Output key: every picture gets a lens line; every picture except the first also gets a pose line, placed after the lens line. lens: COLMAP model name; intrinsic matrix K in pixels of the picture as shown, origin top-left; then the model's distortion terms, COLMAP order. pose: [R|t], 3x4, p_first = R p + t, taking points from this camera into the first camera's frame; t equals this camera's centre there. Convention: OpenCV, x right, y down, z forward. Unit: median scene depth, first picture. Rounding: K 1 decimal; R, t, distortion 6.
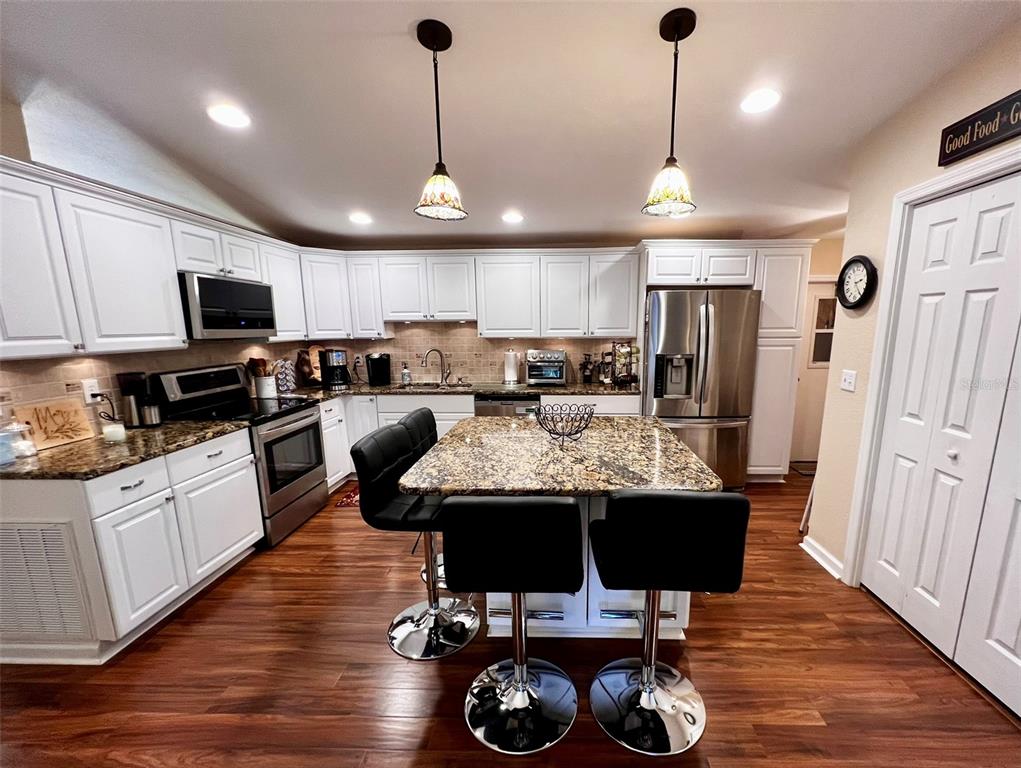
lens RADIAL K [[425.1, 0, 547.5], [0, 425.1, 408.3], [0, 0, 1]] dist [-0.000920, -0.000155]
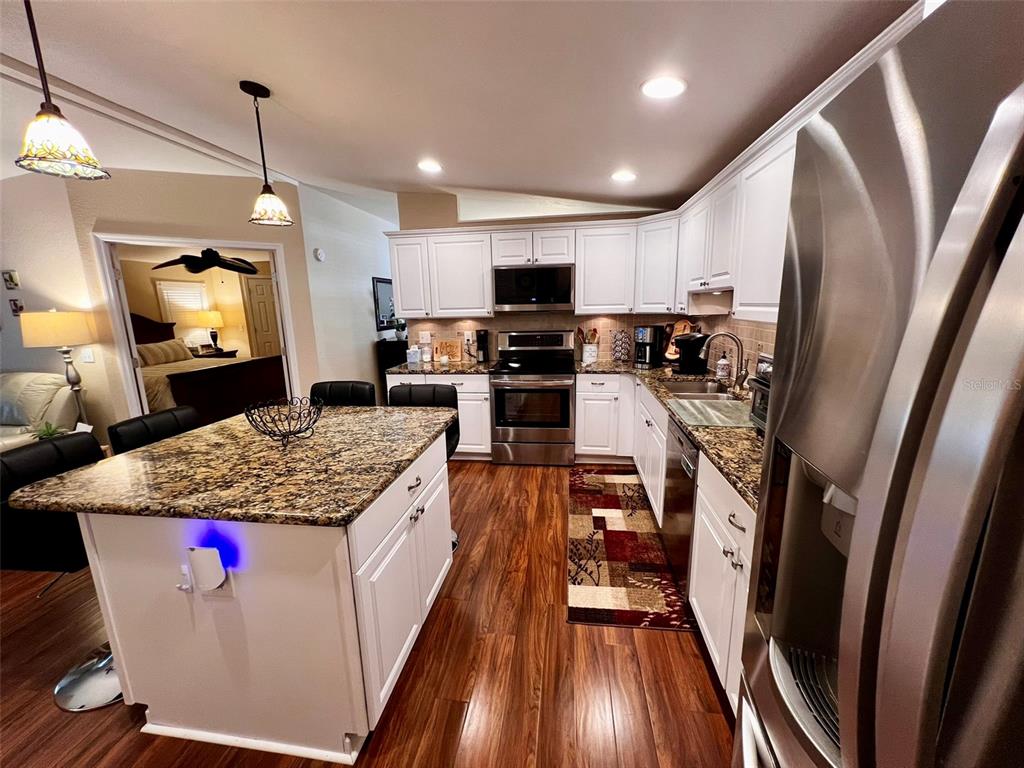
lens RADIAL K [[415.3, 0, 516.1], [0, 415.3, 386.0], [0, 0, 1]] dist [-0.000113, 0.000187]
pose [[-0.117927, 0.200549, -0.972560, 0.792941], [-0.166633, 0.961510, 0.218476, -0.295491], [0.978942, 0.187825, -0.079970, 1.518597]]
